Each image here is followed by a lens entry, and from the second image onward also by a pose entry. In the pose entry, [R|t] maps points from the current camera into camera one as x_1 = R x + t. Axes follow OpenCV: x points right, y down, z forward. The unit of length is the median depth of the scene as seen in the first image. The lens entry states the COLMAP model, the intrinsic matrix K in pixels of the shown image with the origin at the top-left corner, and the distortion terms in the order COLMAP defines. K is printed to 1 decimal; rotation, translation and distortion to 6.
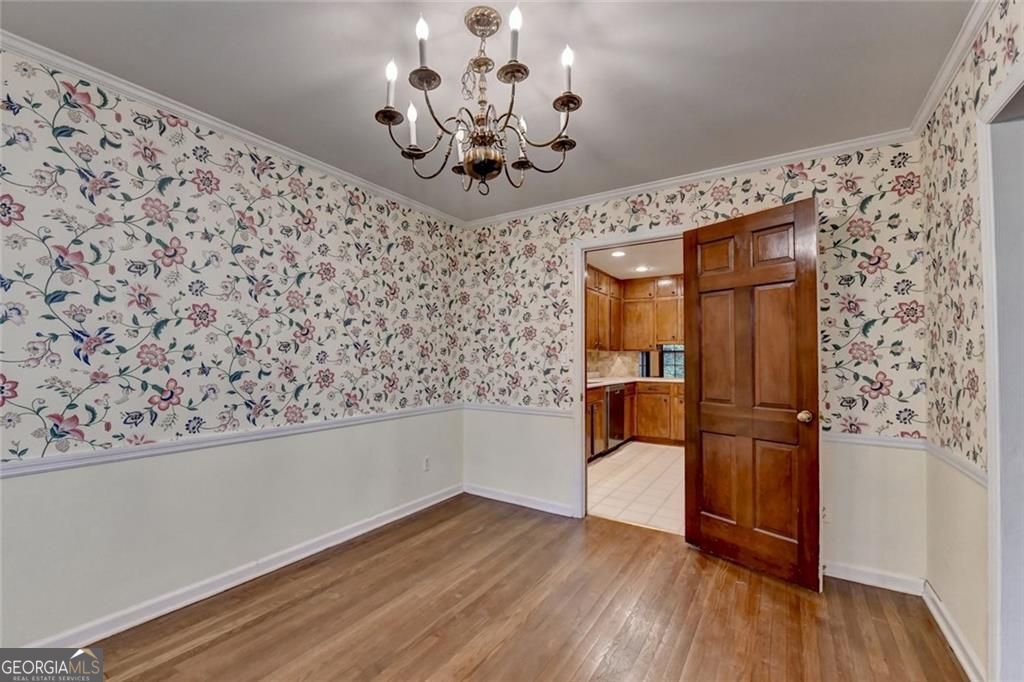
lens RADIAL K [[434.8, 0, 511.7], [0, 434.8, 347.5], [0, 0, 1]] dist [-0.014248, -0.000765]
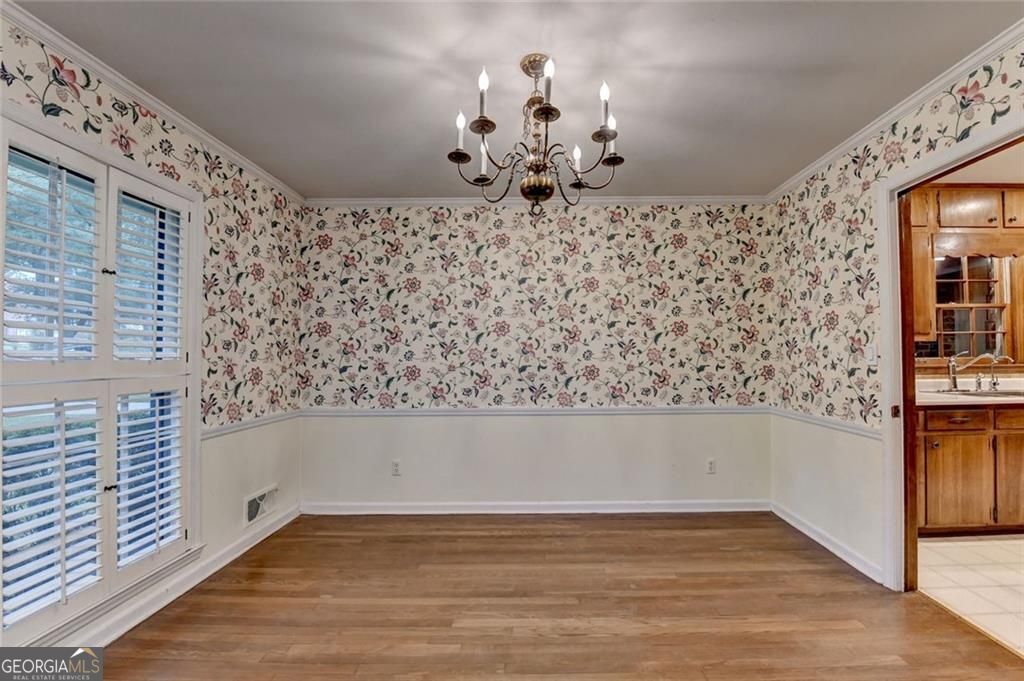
lens RADIAL K [[427.2, 0, 516.4], [0, 427.2, 346.1], [0, 0, 1]] dist [-0.014583, -0.002171]
pose [[0.528671, -0.026290, -0.848420, 0.454952], [0.027743, 0.999521, -0.013685, 0.007243], [0.848373, -0.016303, 0.529147, 0.182221]]
